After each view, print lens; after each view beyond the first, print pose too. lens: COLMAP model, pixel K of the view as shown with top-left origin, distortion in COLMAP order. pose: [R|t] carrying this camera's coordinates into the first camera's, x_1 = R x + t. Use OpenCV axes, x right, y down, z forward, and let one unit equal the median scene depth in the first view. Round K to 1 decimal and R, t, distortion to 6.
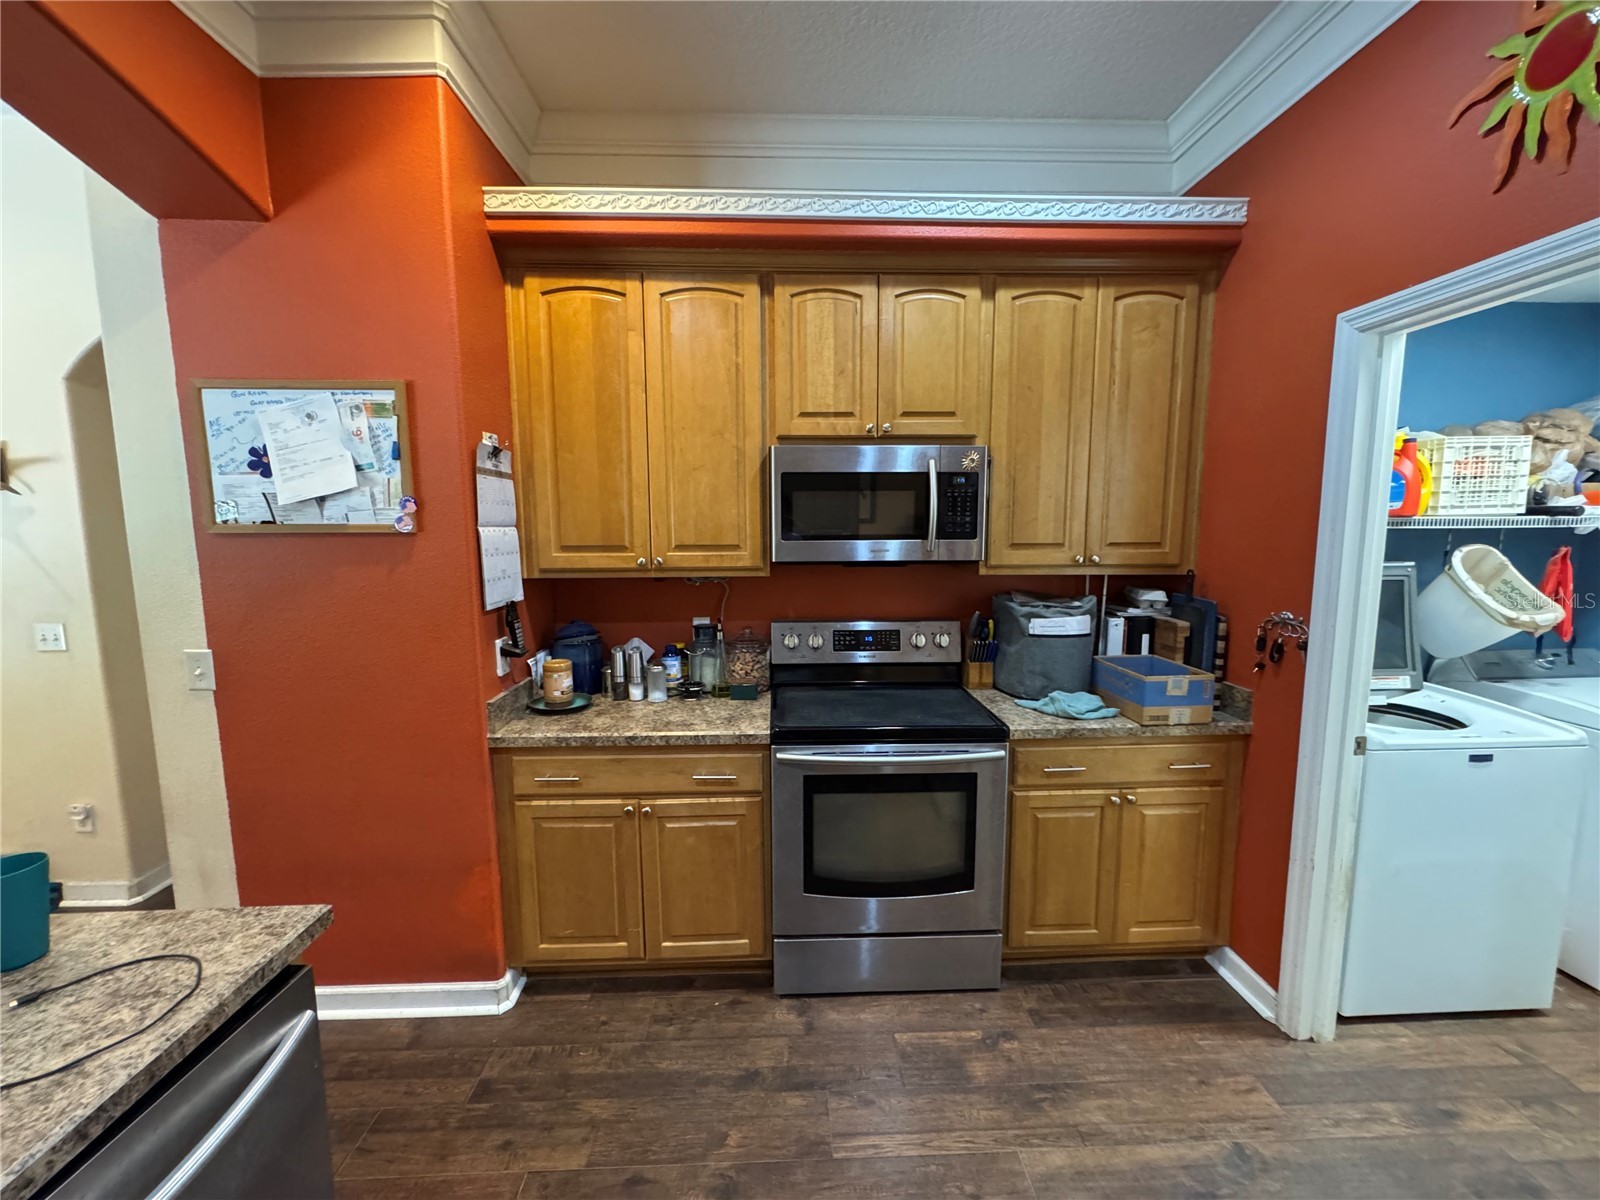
lens RADIAL K [[641.5, 0, 801.3], [0, 641.5, 600.4], [0, 0, 1]] dist [-0.003072, 0.000490]
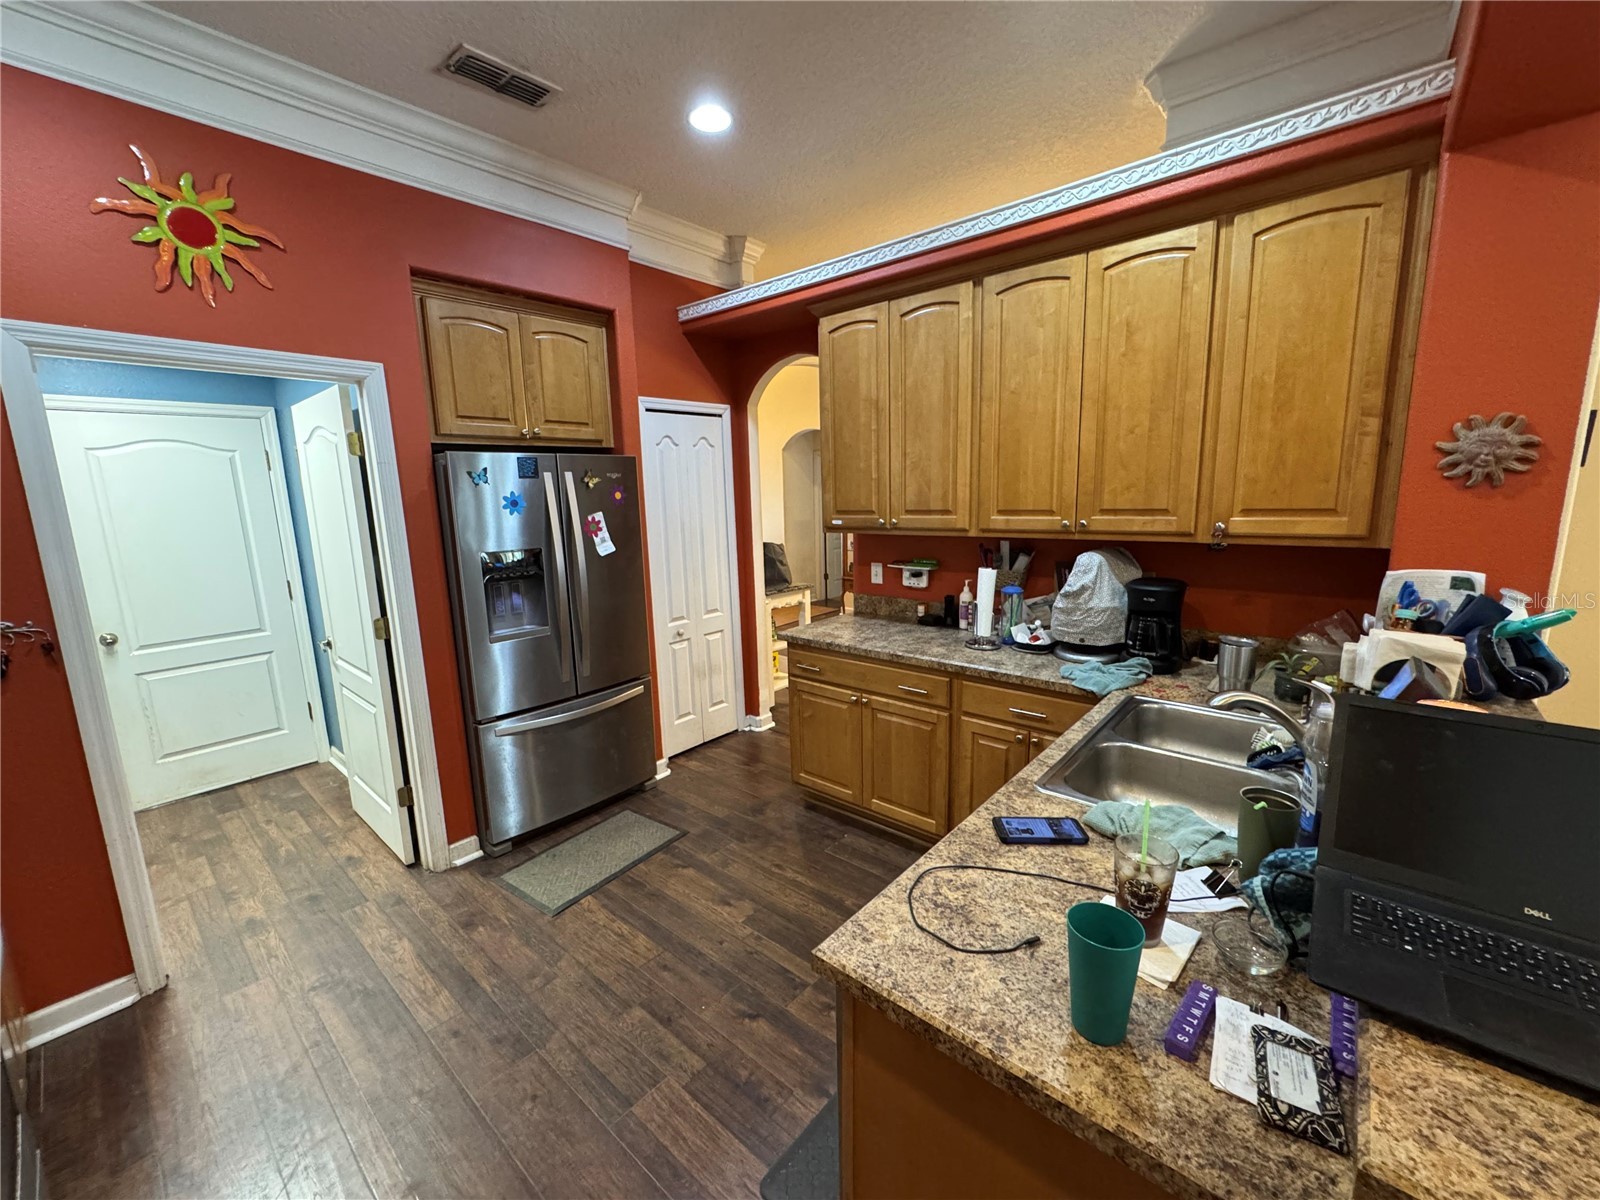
lens RADIAL K [[641.5, 0, 801.3], [0, 641.5, 600.4], [0, 0, 1]] dist [-0.003072, 0.000490]
pose [[-0.732097, -0.093571, 0.674743, -0.661992], [0.106175, 0.962741, 0.248711, -0.110737], [-0.672875, 0.253722, -0.694885, 0.782625]]
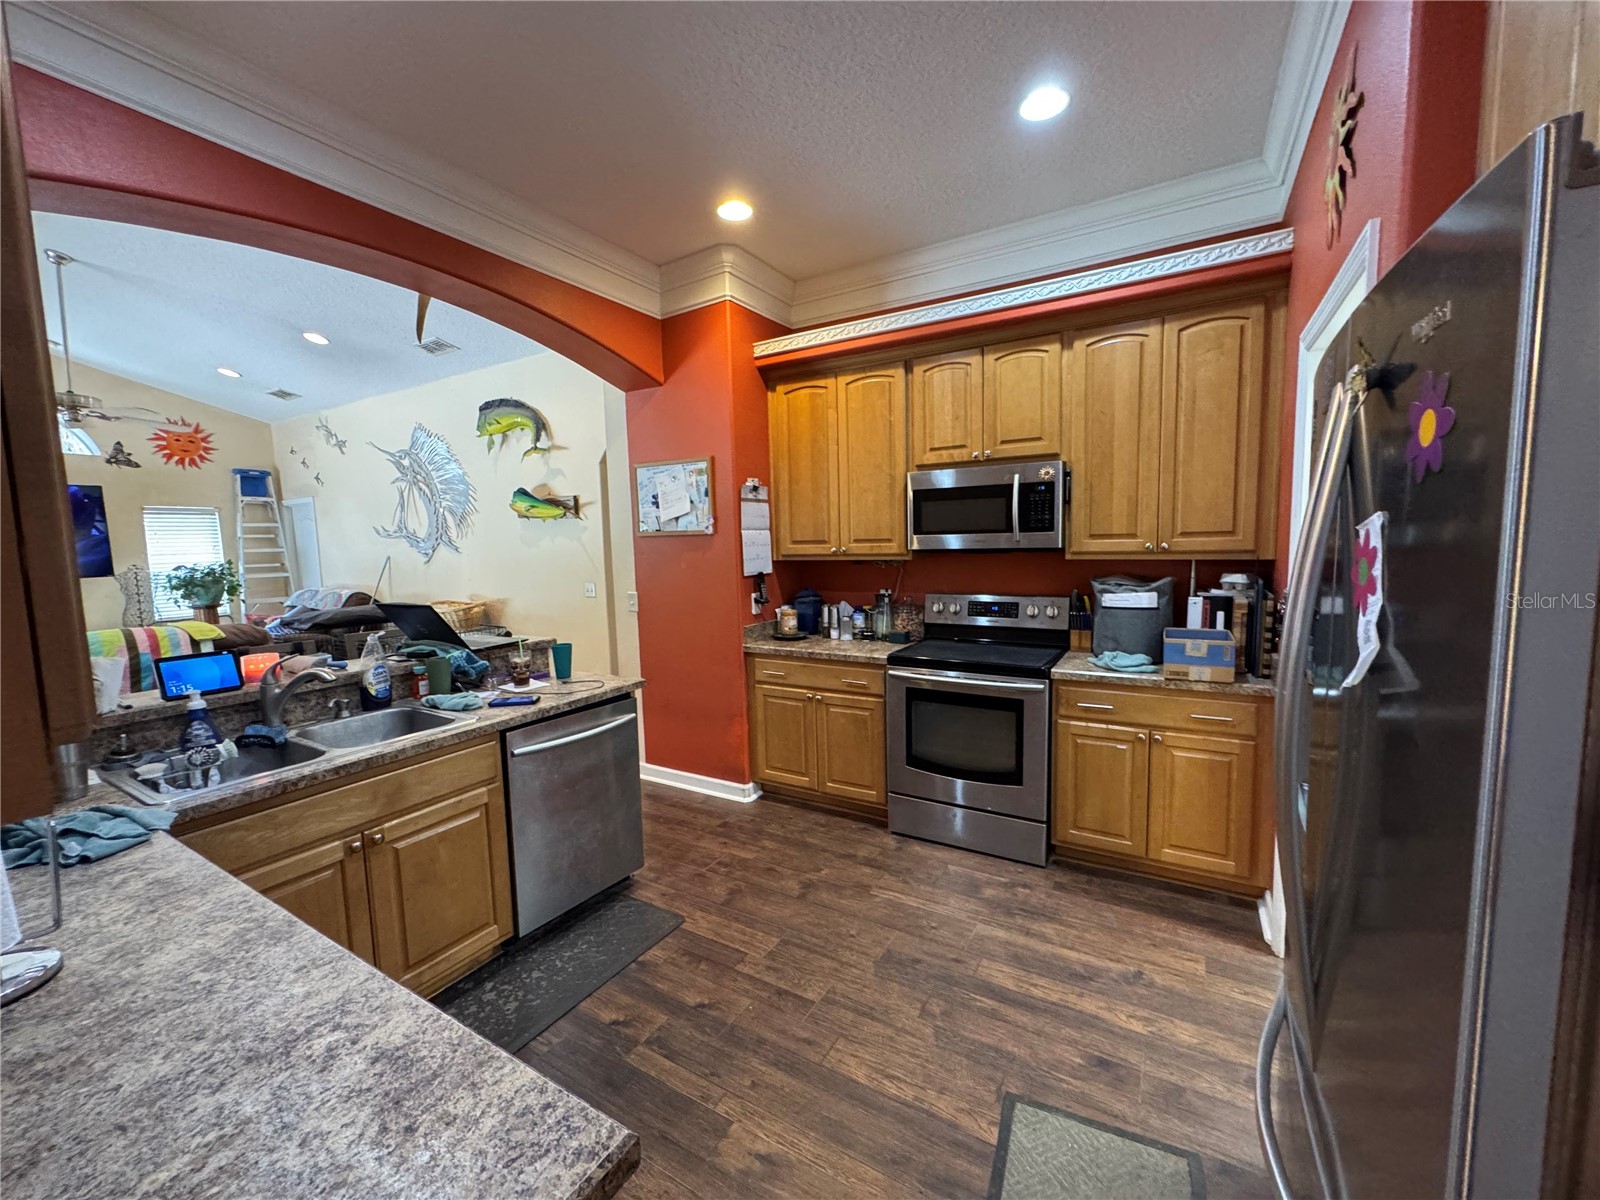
lens RADIAL K [[641.5, 0, 801.3], [0, 641.5, 600.4], [0, 0, 1]] dist [-0.003072, 0.000490]
pose [[0.838331, 0.036507, -0.543938, 0.597488], [-0.041640, 0.999129, 0.002881, 0.068297], [0.543569, 0.020235, 0.839120, -0.413944]]
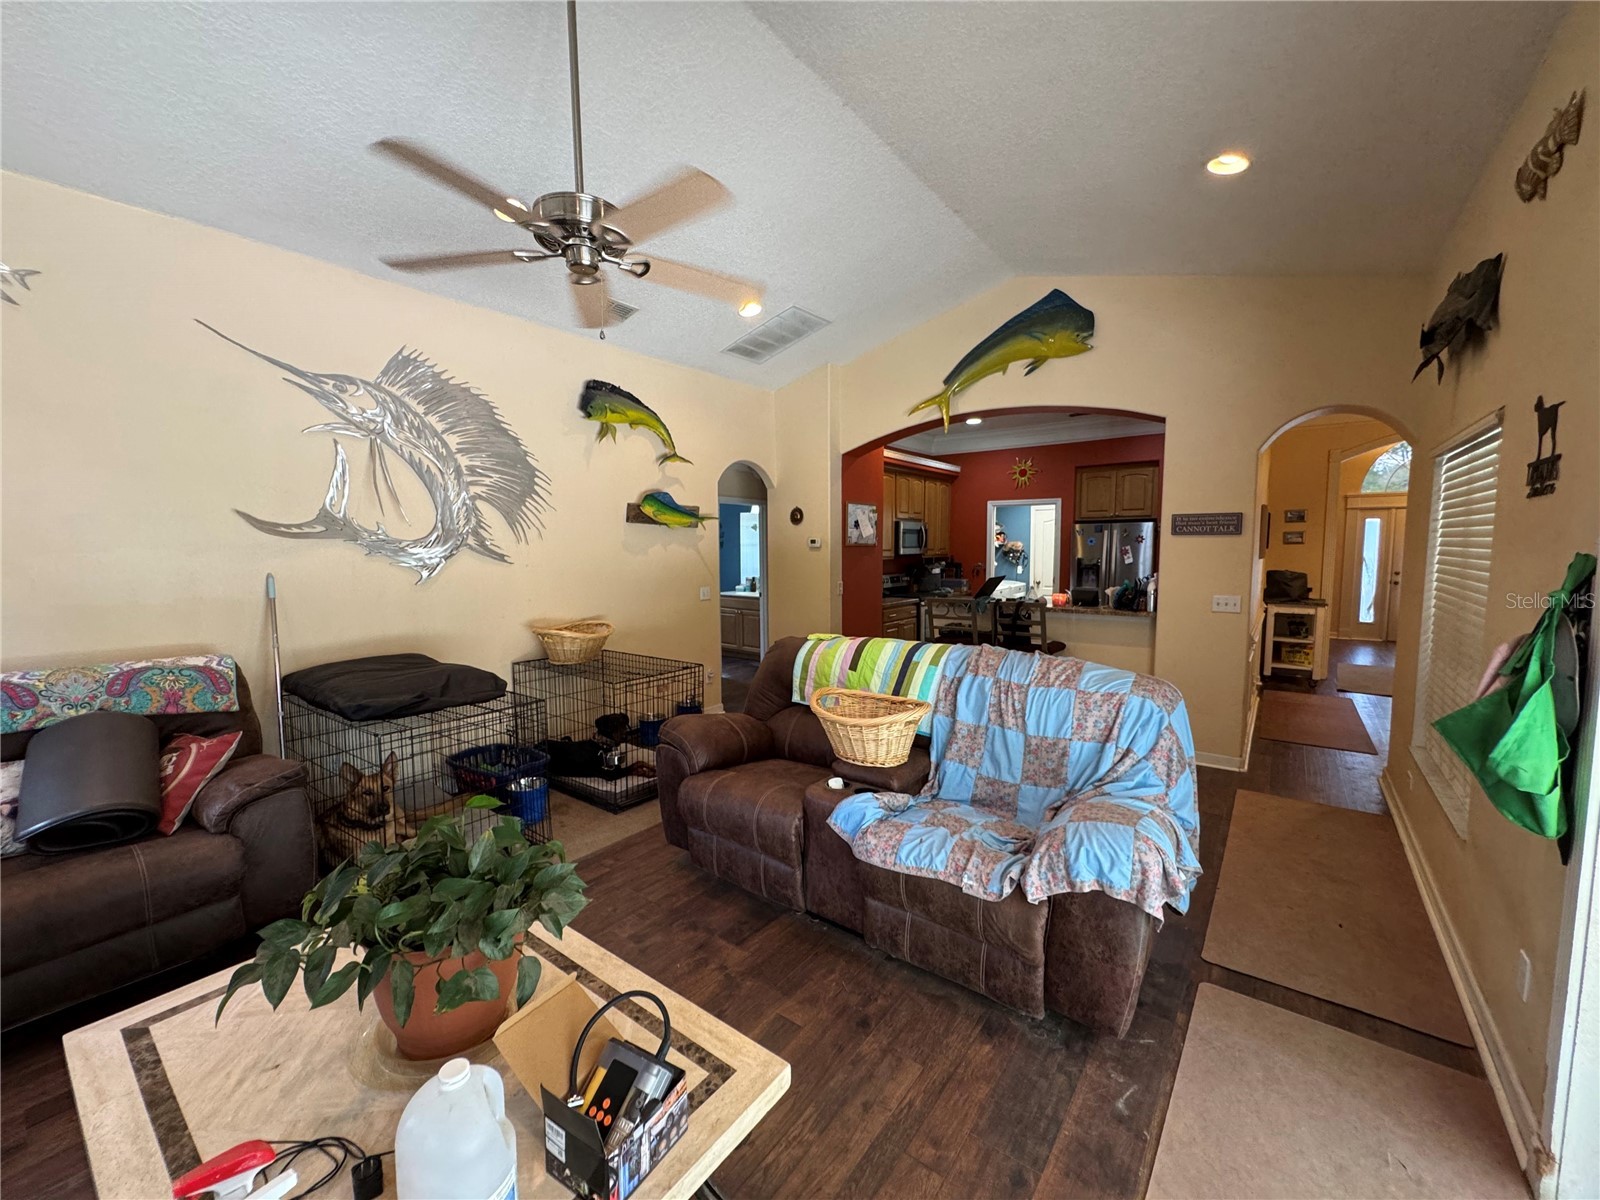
lens RADIAL K [[641.5, 0, 801.3], [0, 641.5, 600.4], [0, 0, 1]] dist [-0.003072, 0.000490]
pose [[0.635714, -0.066498, 0.769055, -3.230984], [0.090431, 0.995838, 0.011356, 0.105799], [-0.766610, 0.062328, 0.639081, -0.829048]]
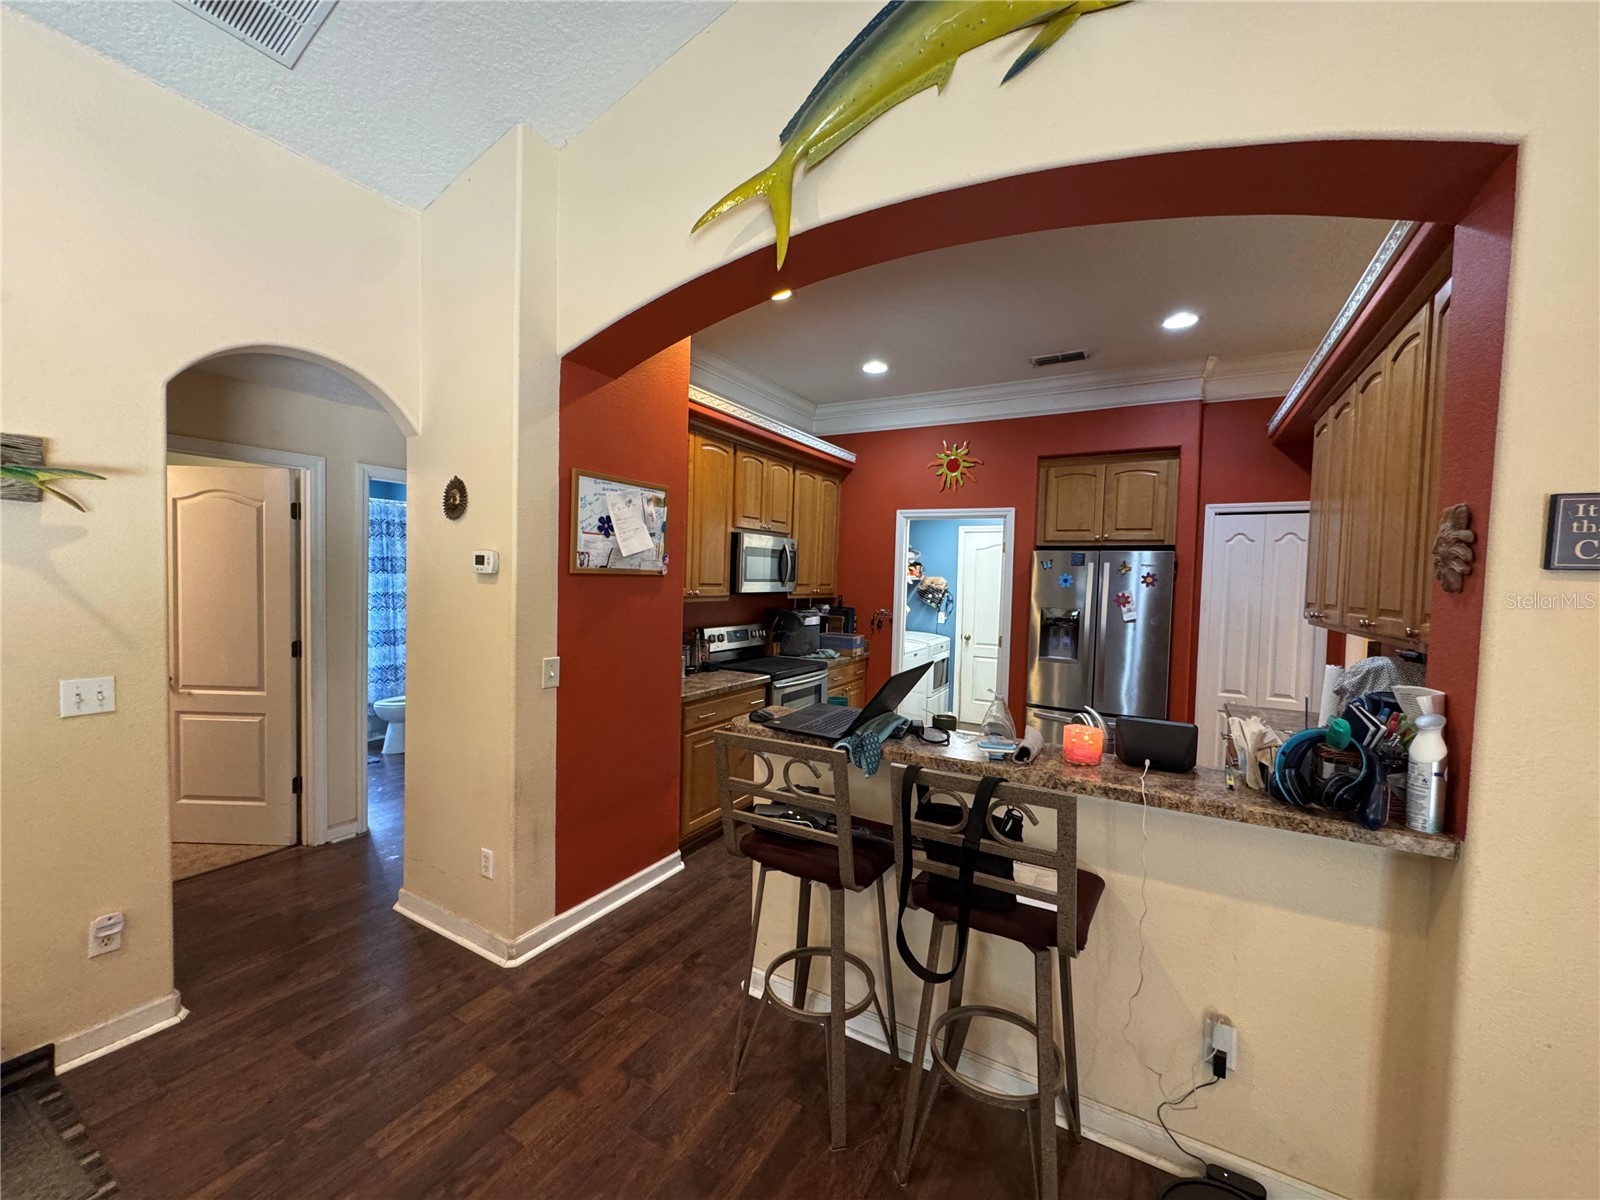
lens RADIAL K [[641.5, 0, 801.3], [0, 641.5, 600.4], [0, 0, 1]] dist [-0.003072, 0.000490]
pose [[0.528747, -0.014591, 0.848654, -1.646862], [0.066276, 0.997509, -0.024143, 0.021489], [-0.846188, 0.069011, 0.528397, -0.162693]]
